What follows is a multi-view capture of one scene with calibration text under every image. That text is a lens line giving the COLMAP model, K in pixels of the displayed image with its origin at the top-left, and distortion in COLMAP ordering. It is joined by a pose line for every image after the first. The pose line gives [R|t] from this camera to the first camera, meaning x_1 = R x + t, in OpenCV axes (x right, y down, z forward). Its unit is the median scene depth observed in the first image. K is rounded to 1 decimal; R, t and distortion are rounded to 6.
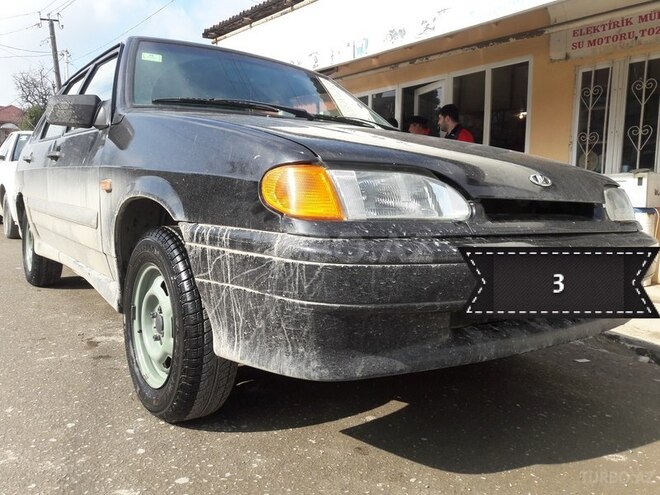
lens RADIAL K [[555.9, 0, 332.3], [0, 555.9, 243.5], [0, 0, 1]] dist [0.026902, -0.020292]
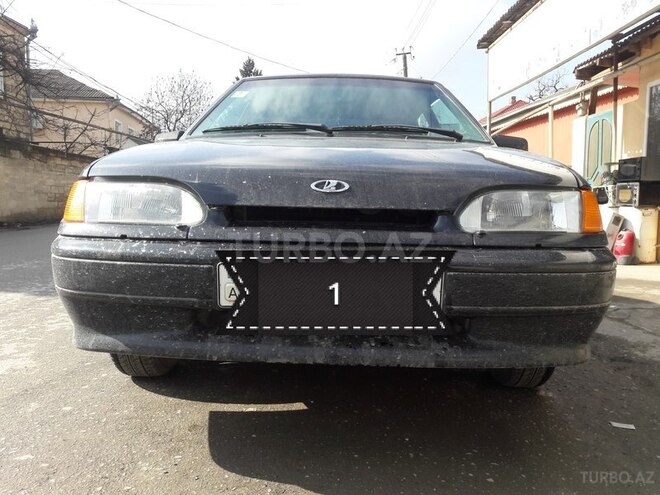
lens RADIAL K [[555.9, 0, 330.1], [0, 555.9, 250.2], [0, 0, 1]] dist [0.026902, -0.020292]
pose [[0.770596, 0.042535, -0.635903, 0.880073], [-0.047729, 0.998820, 0.008972, -0.013238], [0.635535, 0.023437, 0.771716, 0.258903]]
